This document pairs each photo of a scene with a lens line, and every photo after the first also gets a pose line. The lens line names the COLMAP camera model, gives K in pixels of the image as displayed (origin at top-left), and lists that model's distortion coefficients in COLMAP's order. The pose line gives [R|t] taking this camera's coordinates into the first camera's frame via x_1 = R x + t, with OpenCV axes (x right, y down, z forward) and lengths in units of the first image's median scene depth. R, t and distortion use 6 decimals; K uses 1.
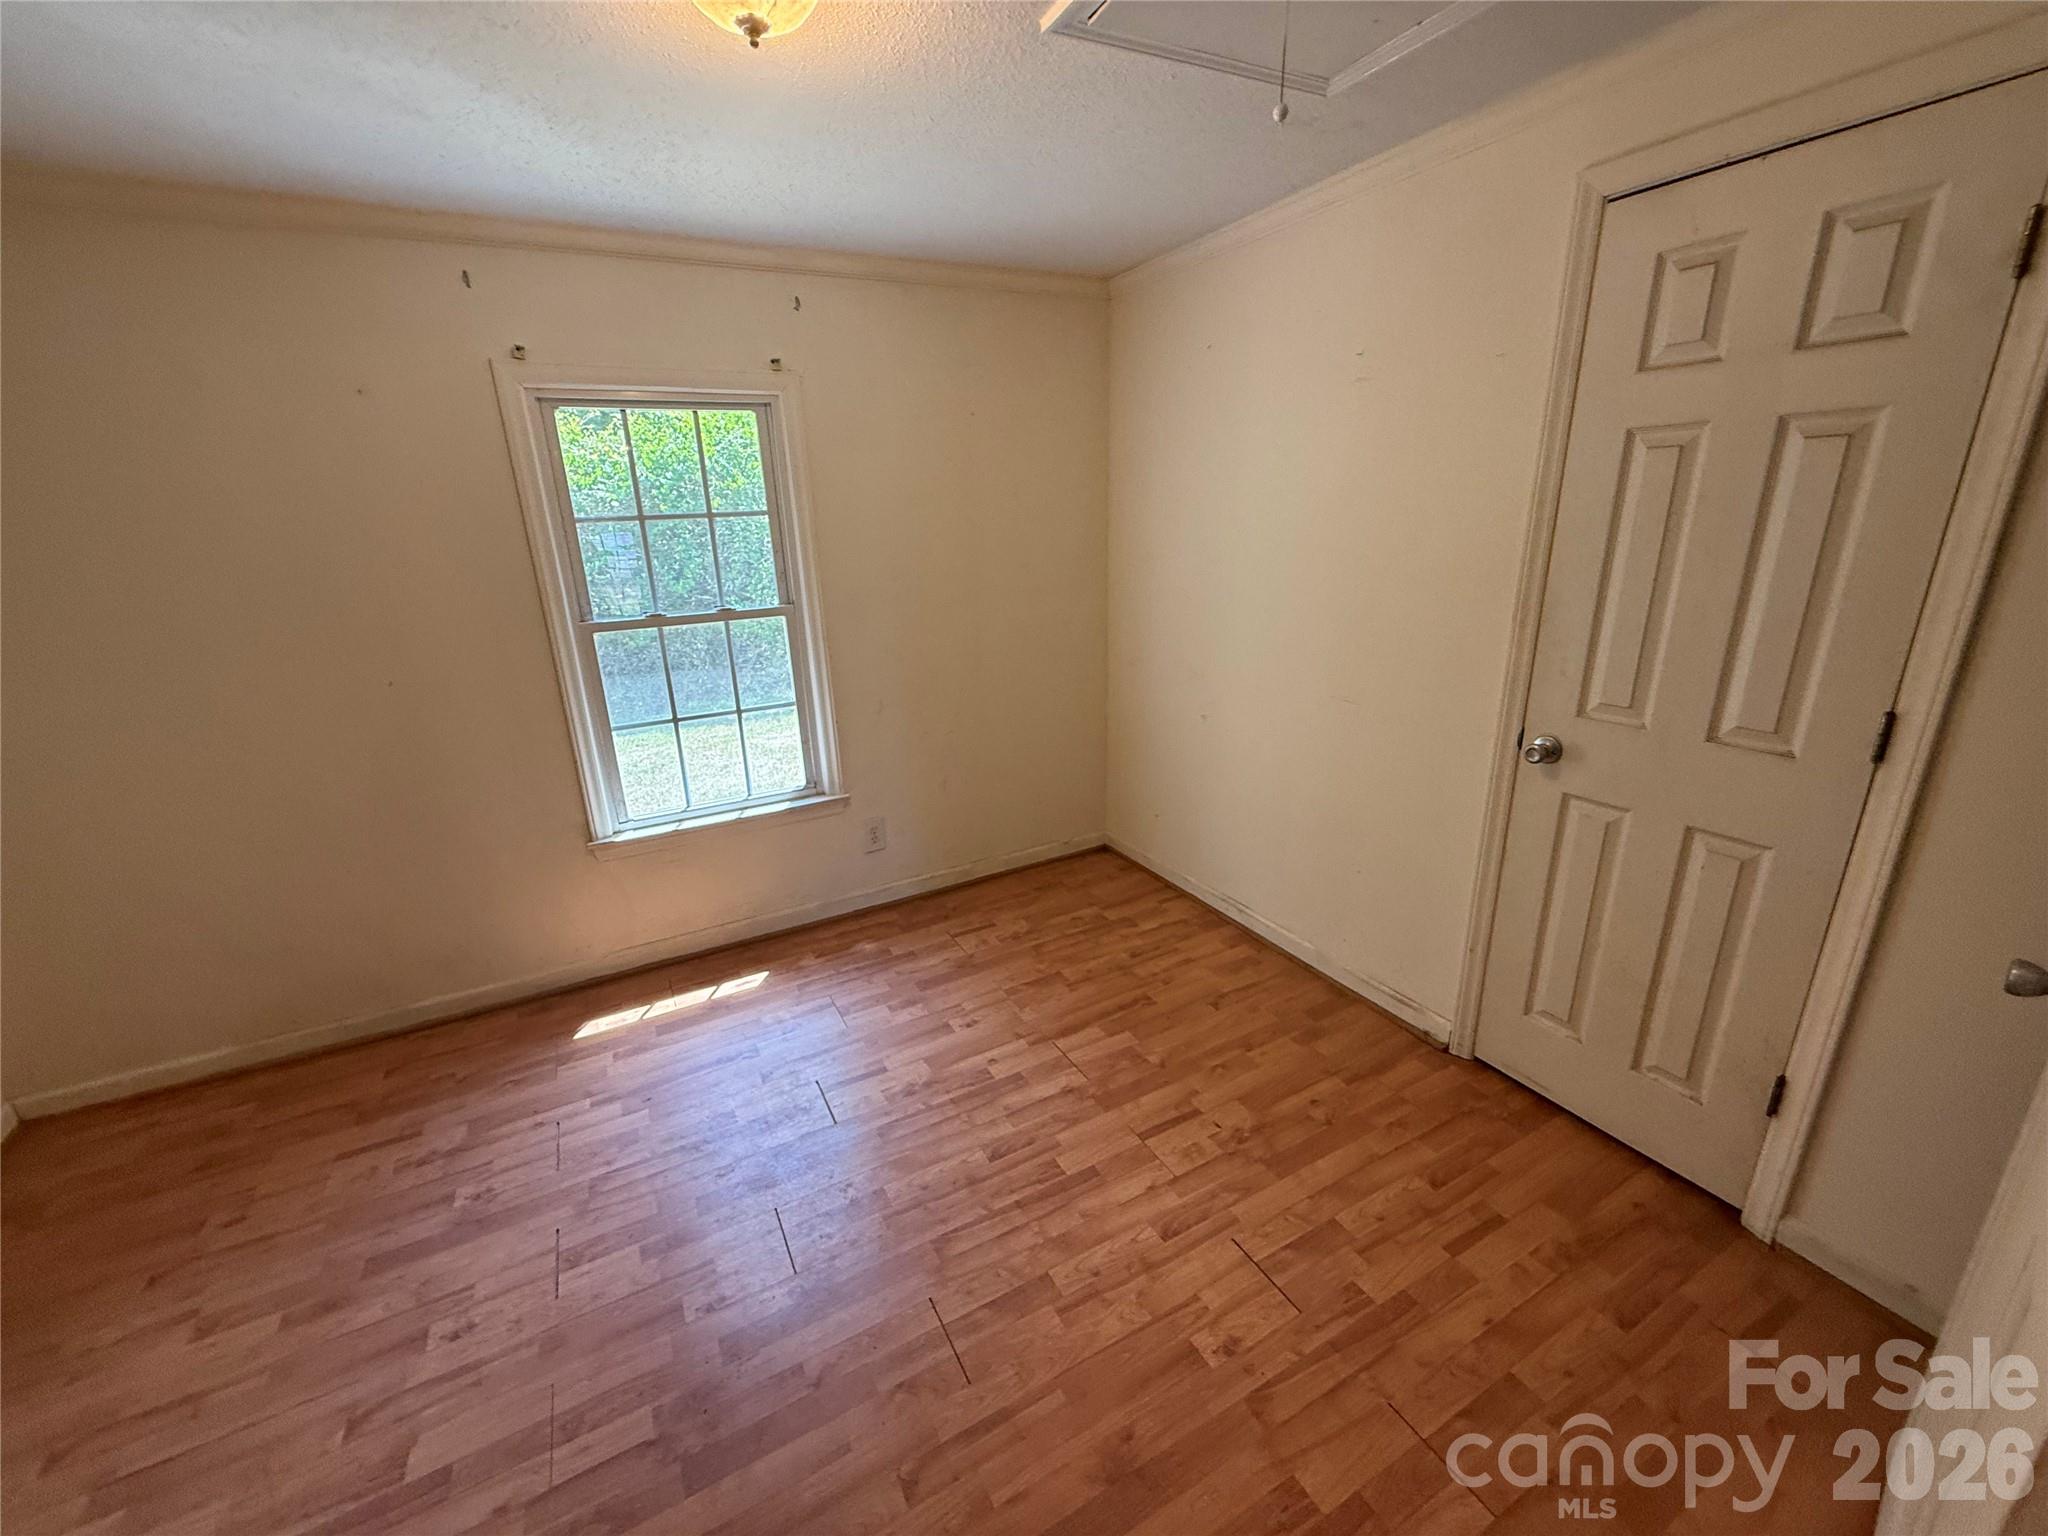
lens RADIAL K [[818.7, 0, 1019.7], [0, 818.7, 762.8], [0, 0, 1]] dist [-0.001687, 0.000842]
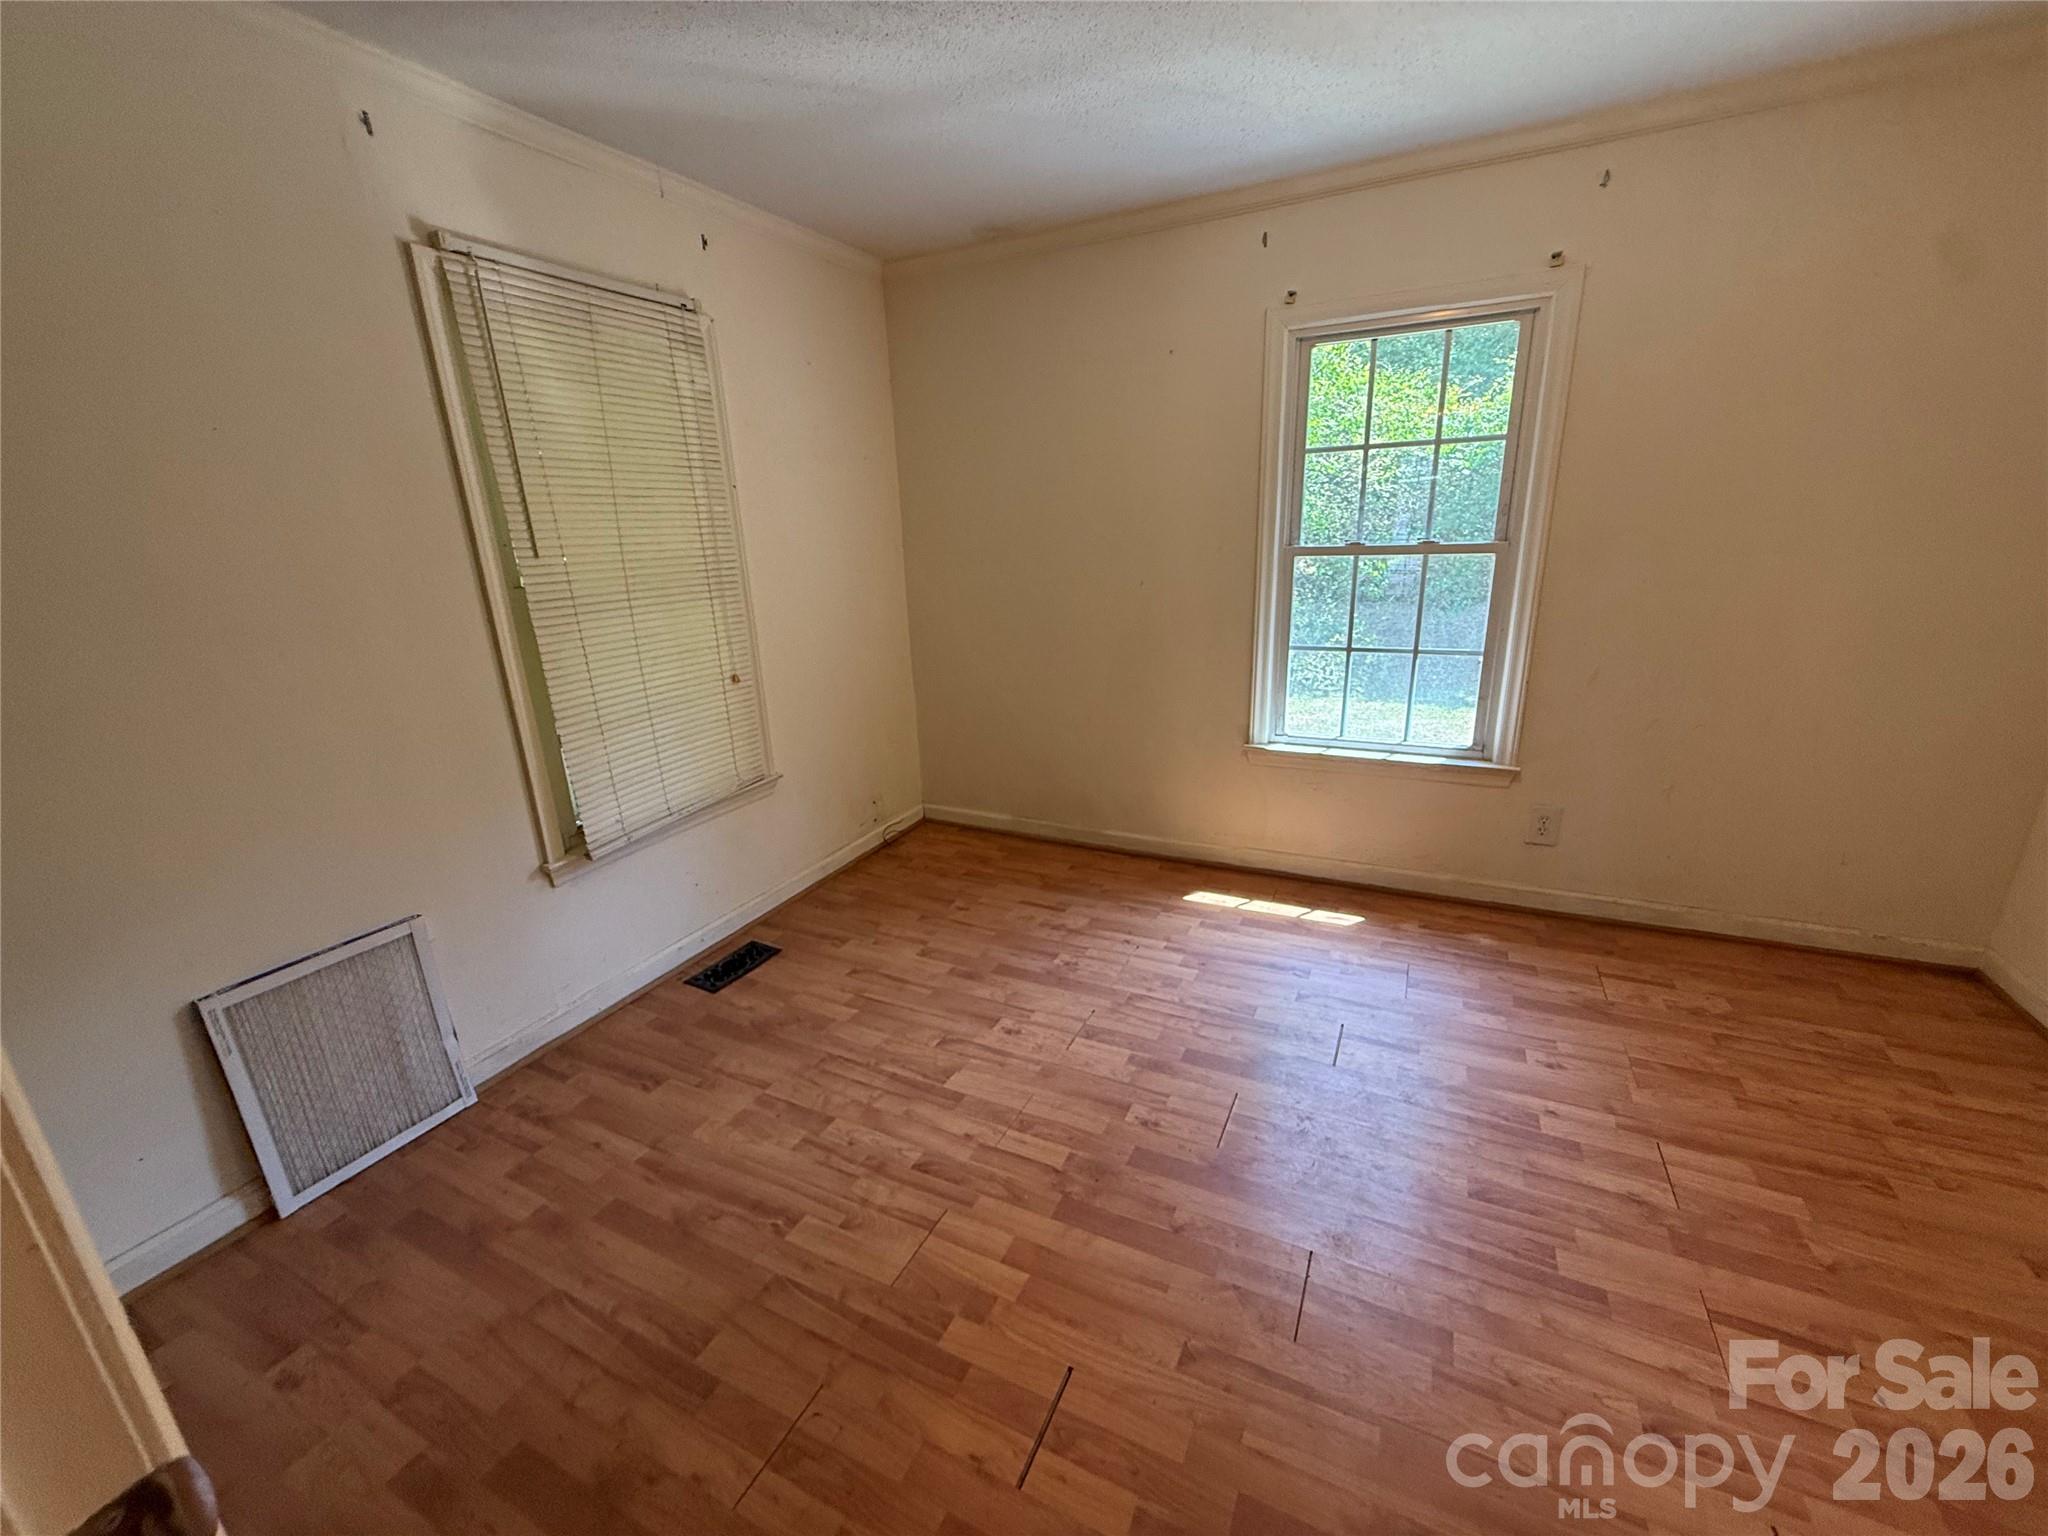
lens RADIAL K [[818.7, 0, 1023.1], [0, 818.7, 762.3], [0, 0, 1]] dist [-0.001687, 0.000842]
pose [[0.583281, 0.244206, -0.774691, 0.196587], [-0.227666, 0.964658, 0.132675, 0.048166], [0.779712, 0.098984, 0.618264, 0.078761]]
